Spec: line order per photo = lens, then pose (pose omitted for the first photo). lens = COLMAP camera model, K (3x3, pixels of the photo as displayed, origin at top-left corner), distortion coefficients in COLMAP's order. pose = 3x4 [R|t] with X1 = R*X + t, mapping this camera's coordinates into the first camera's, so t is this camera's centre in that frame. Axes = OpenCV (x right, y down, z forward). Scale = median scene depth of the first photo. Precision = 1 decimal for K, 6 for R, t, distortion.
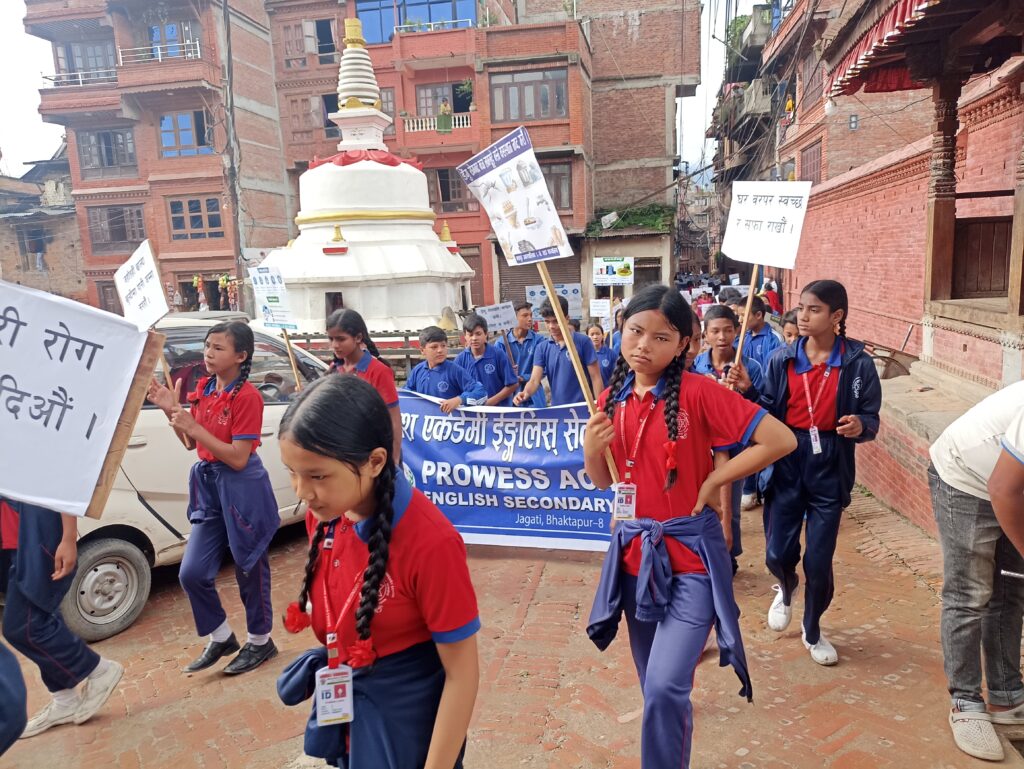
lens RADIAL K [[750.9, 0, 506.3], [0, 750.9, 379.9], [0, 0, 1]] dist [0.019400, -0.010007]
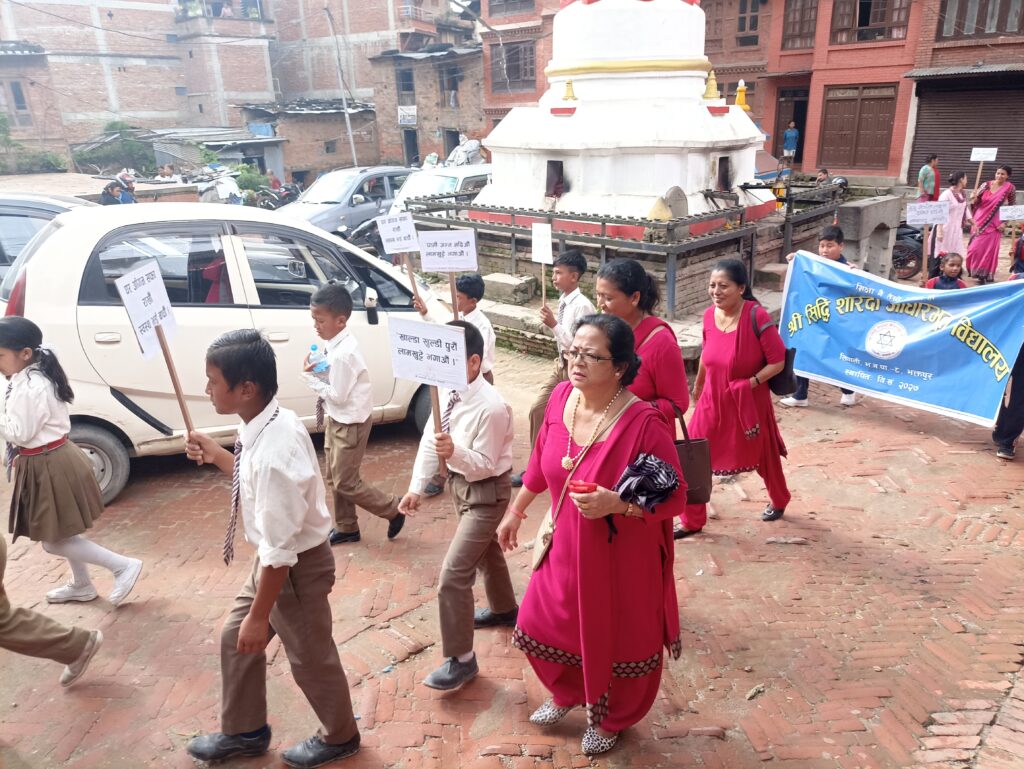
lens RADIAL K [[750.9, 0, 506.3], [0, 750.9, 379.9], [0, 0, 1]] dist [0.019400, -0.010007]
pose [[0.844513, 0.200653, -0.496524, 0.081934], [-0.093410, 0.968133, 0.232363, -0.025755], [0.527326, -0.149853, 0.836344, 0.071705]]
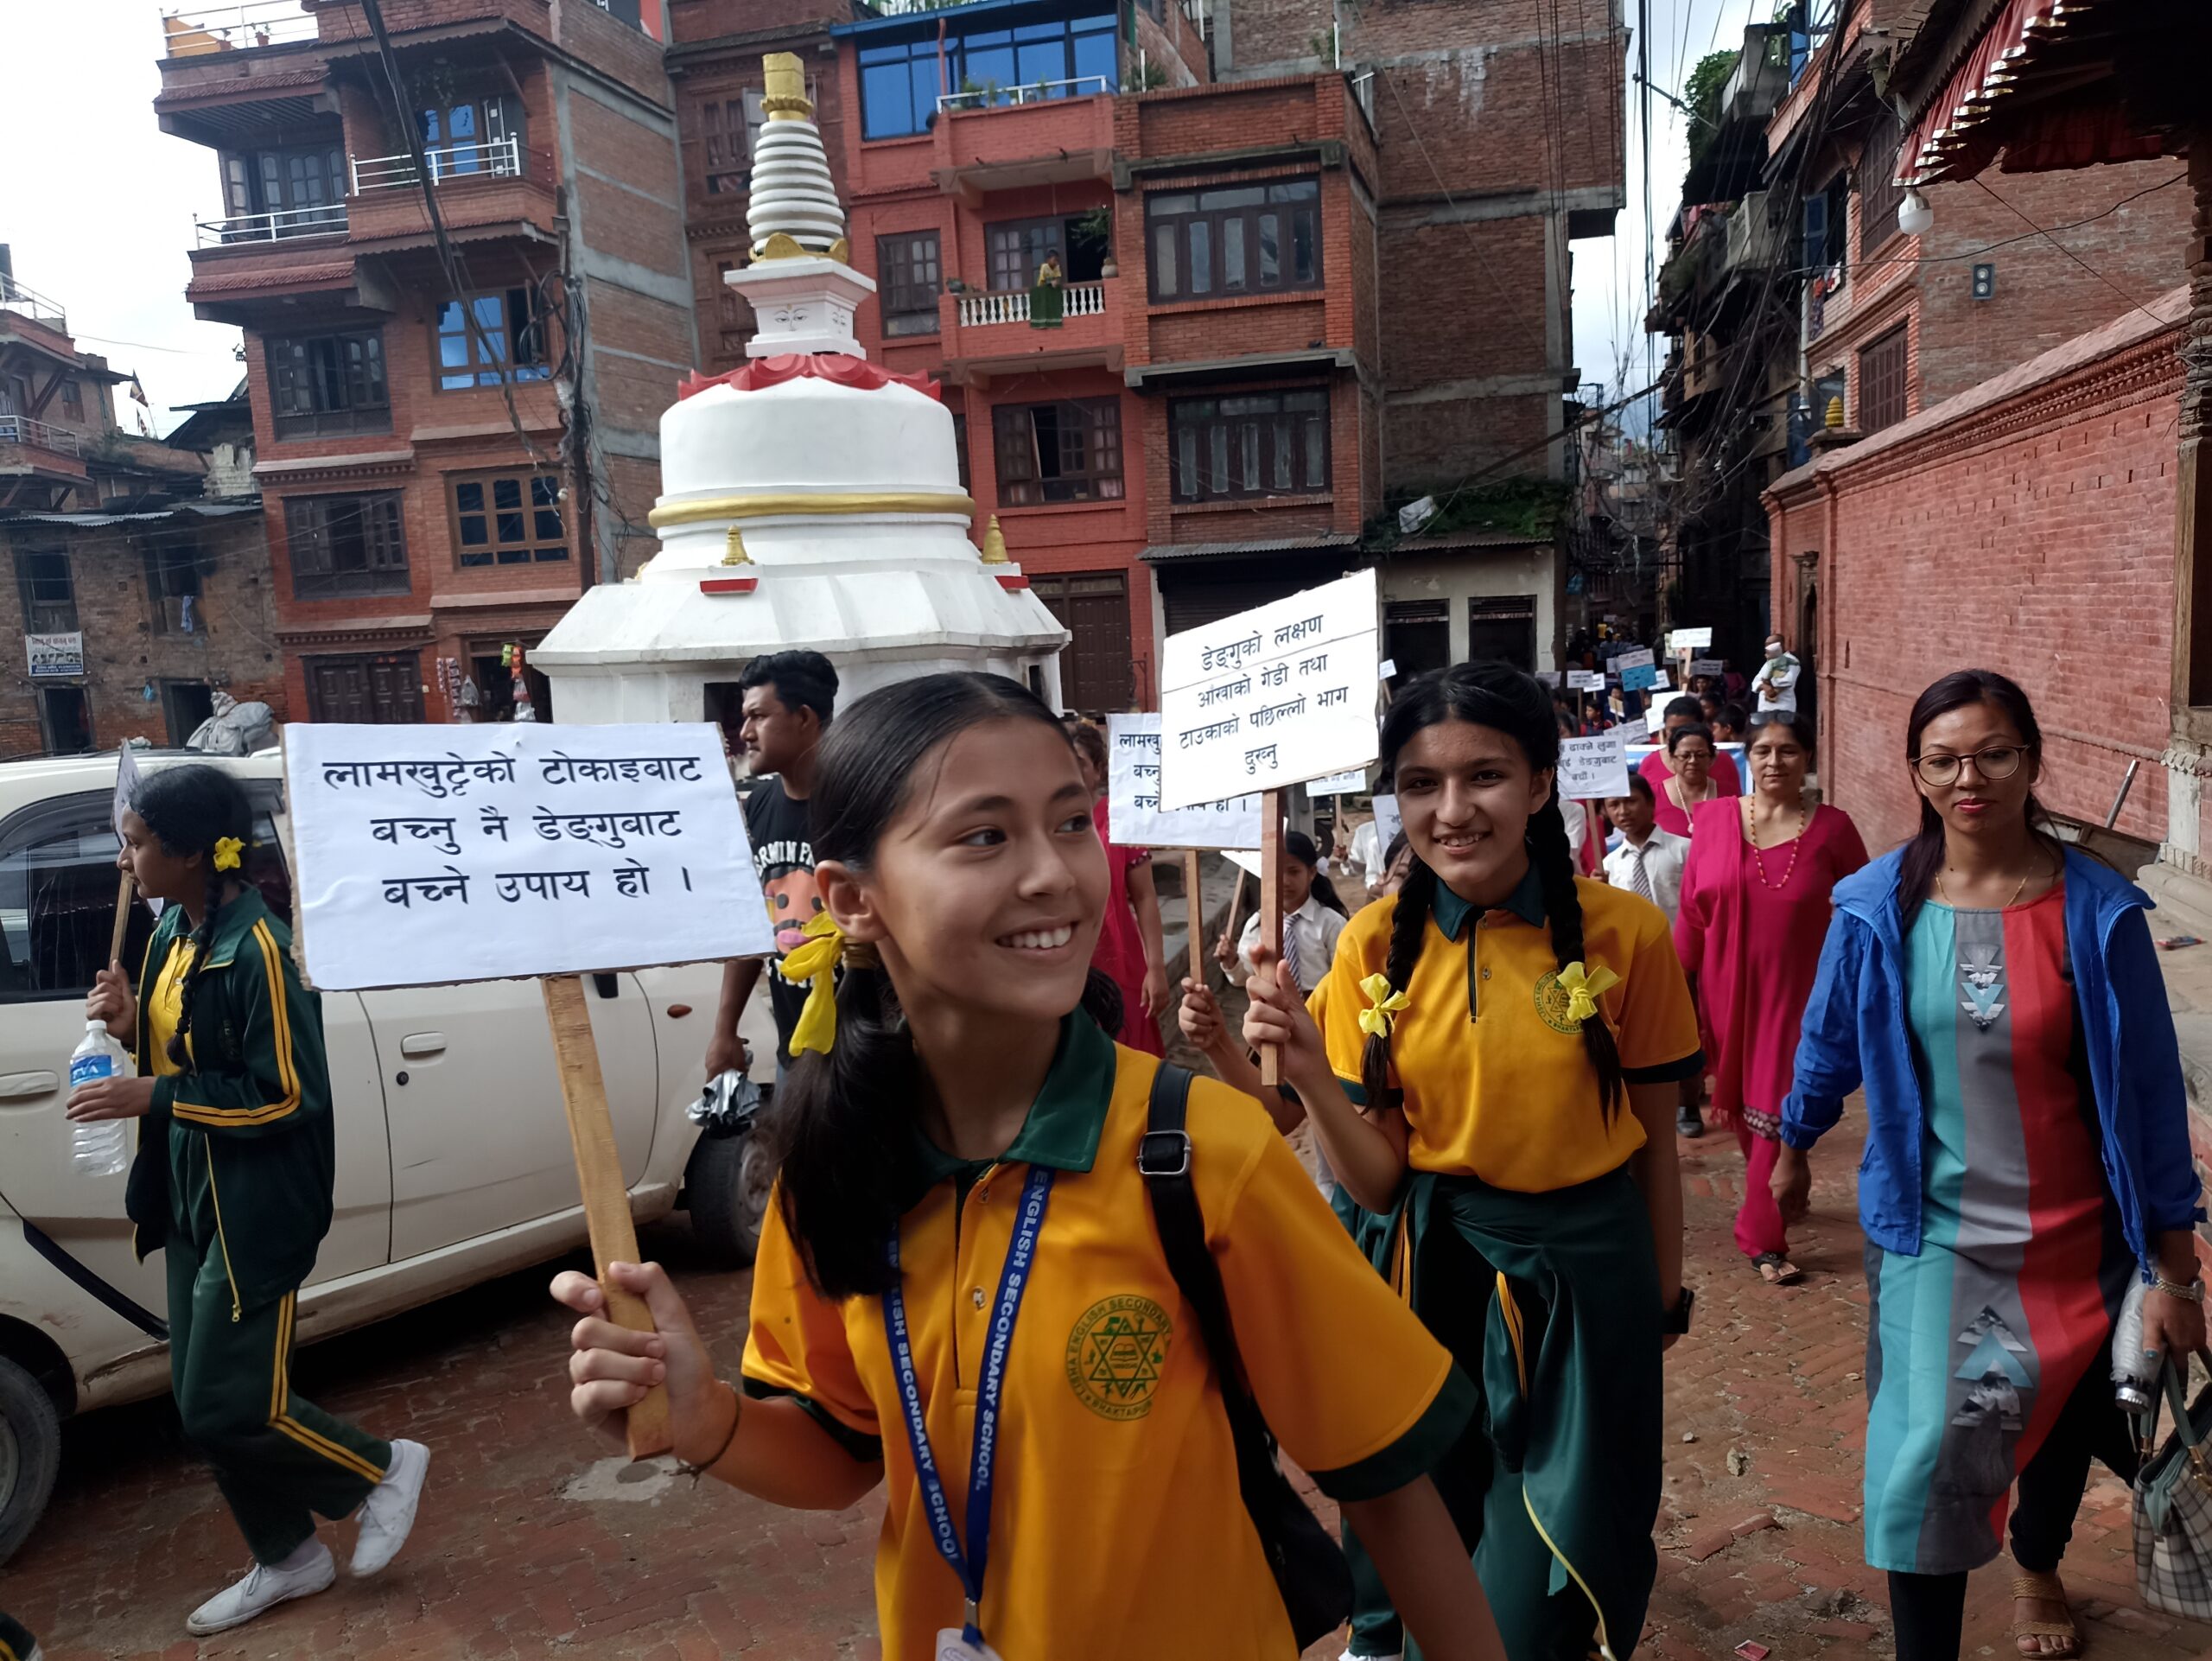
lens RADIAL K [[1622.3, 0, 1093.7], [0, 1622.3, 820.6], [0, 0, 1]] dist [0.019400, -0.010007]
pose [[0.997395, 0.003814, -0.072032, 0.018703], [-0.005723, 0.999638, -0.026307, -0.005856], [0.071906, 0.026651, 0.997055, 0.037175]]
